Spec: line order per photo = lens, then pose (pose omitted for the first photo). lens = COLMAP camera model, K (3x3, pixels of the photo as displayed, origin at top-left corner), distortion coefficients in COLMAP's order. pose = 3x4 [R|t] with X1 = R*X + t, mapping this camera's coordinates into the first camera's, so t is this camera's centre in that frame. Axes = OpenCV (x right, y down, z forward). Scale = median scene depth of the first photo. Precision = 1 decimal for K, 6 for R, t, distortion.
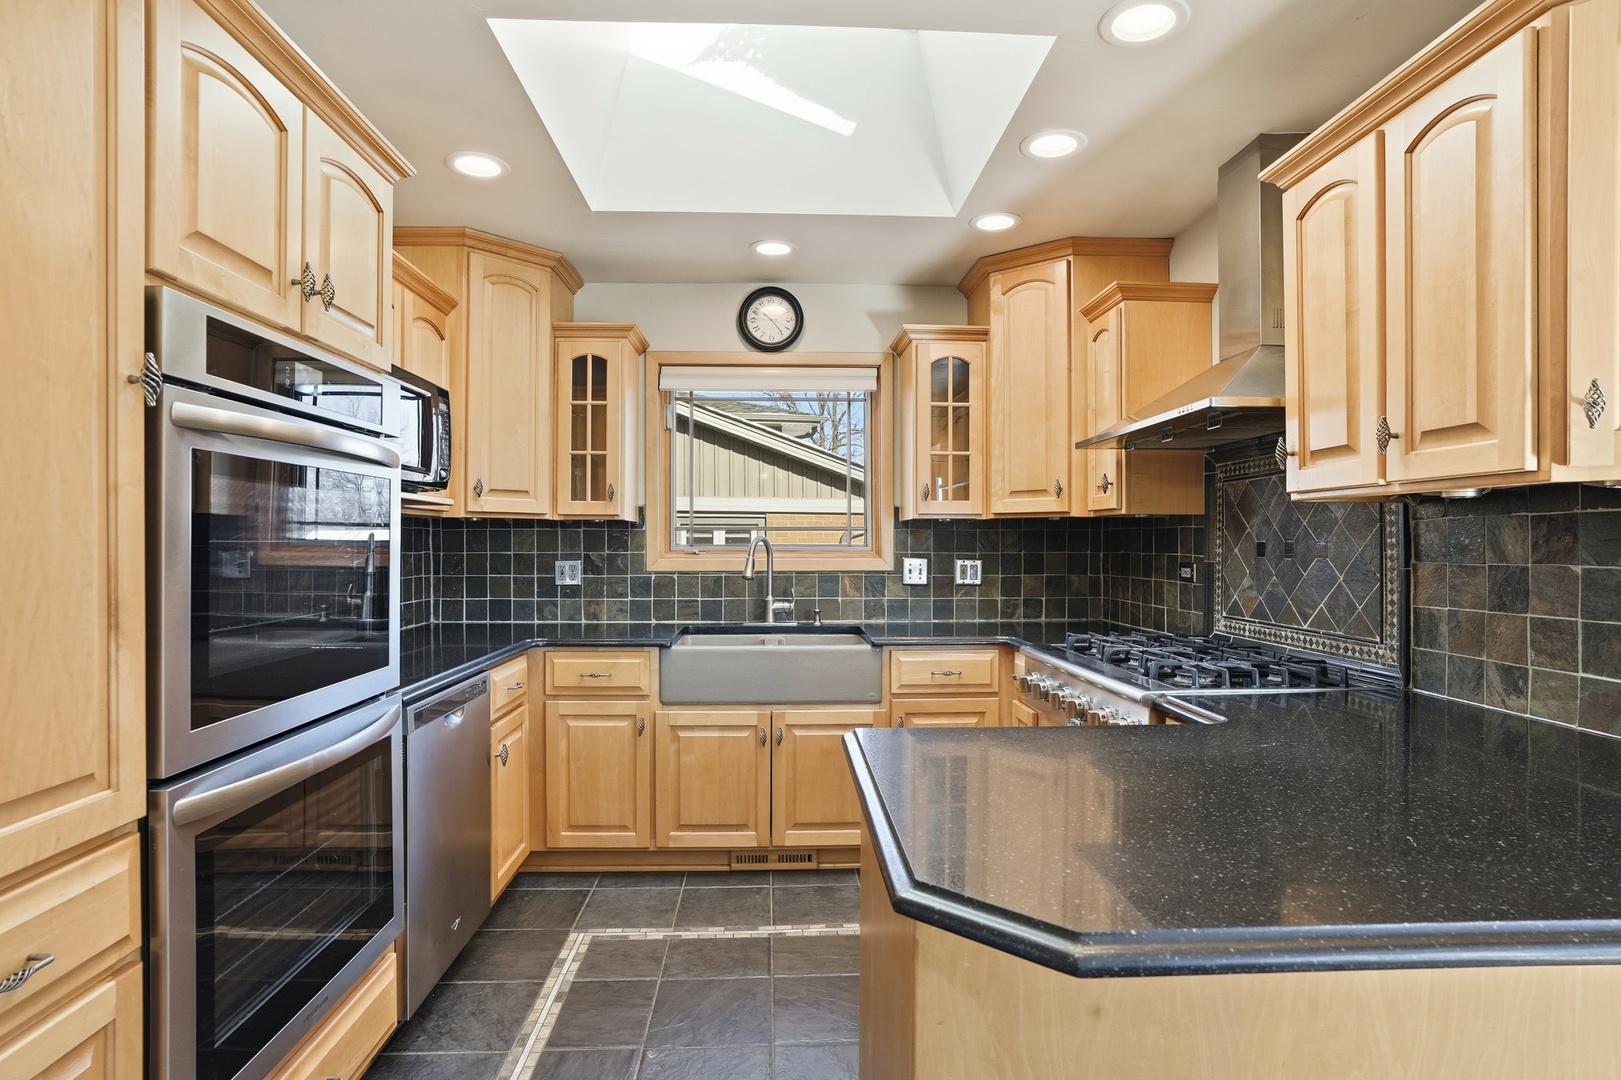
lens RADIAL K [[876.8, 0, 810.5], [0, 876.8, 540.0], [0, 0, 1]] dist [-0.000796, -0.000182]
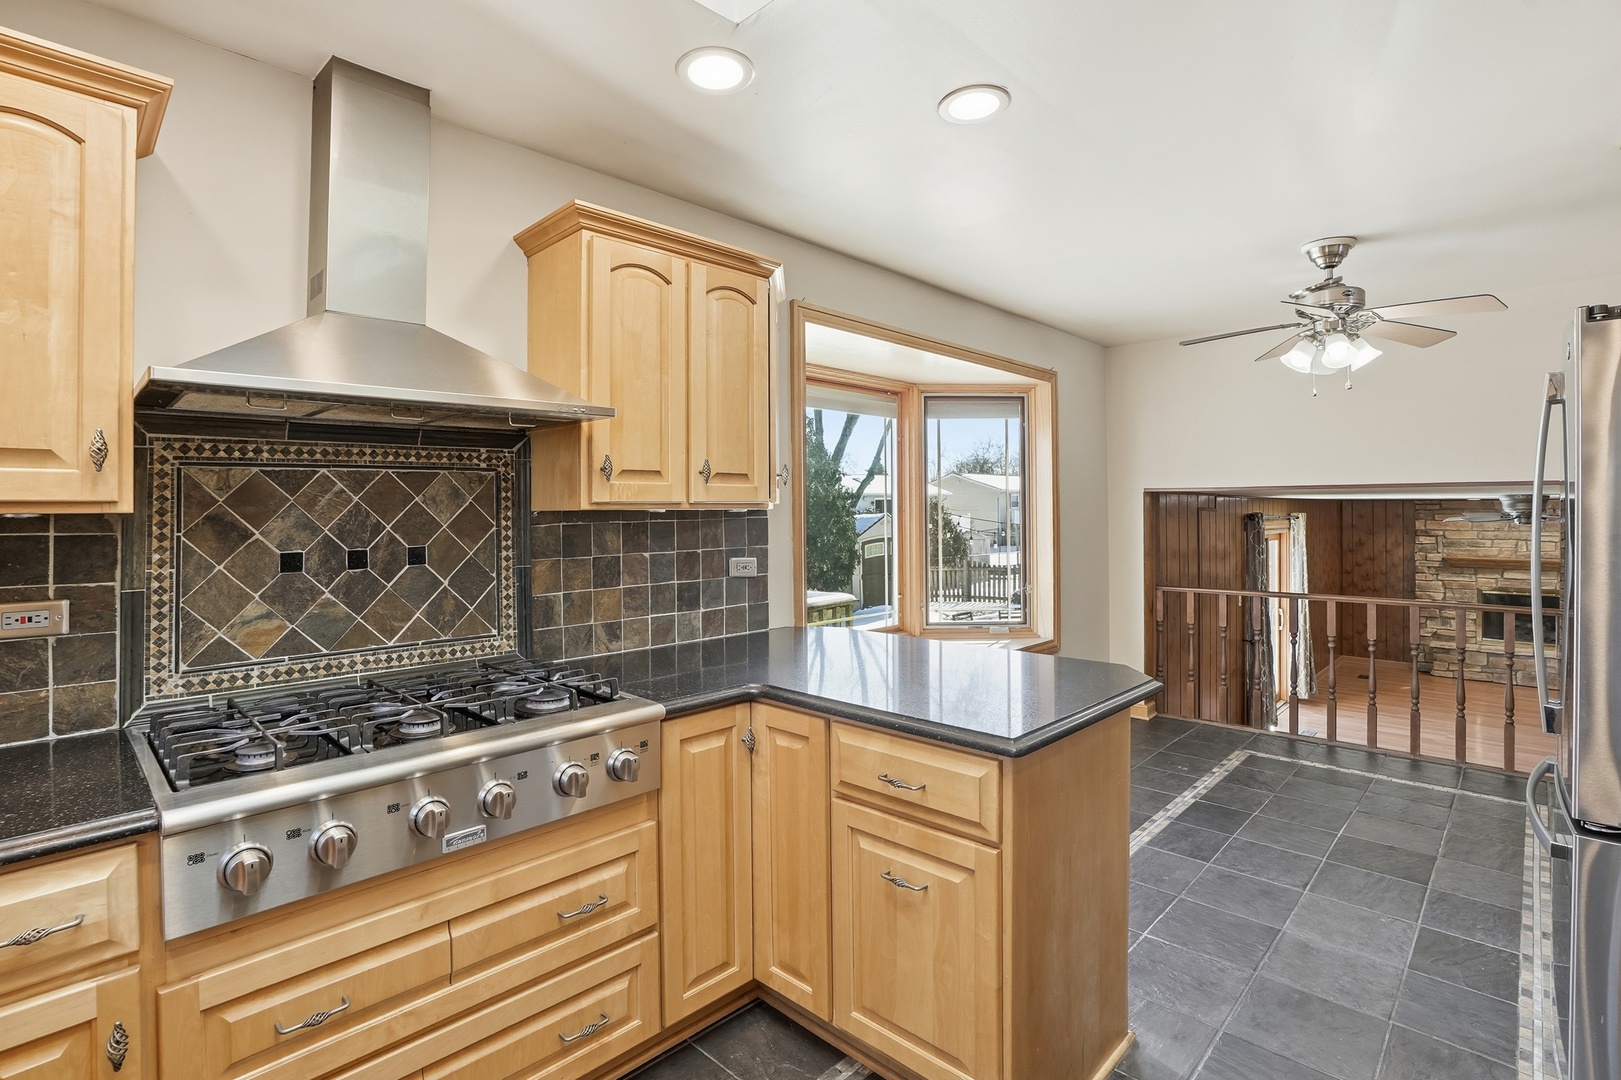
lens RADIAL K [[766.0, 0, 817.2], [0, 766.0, 502.5], [0, 0, 1]] dist [-0.024435, 0.000348]
pose [[-0.687669, 0.015031, 0.725868, -0.294731], [0.006350, 0.999872, -0.014690, -0.030330], [-0.725996, -0.005492, -0.687677, 1.193426]]
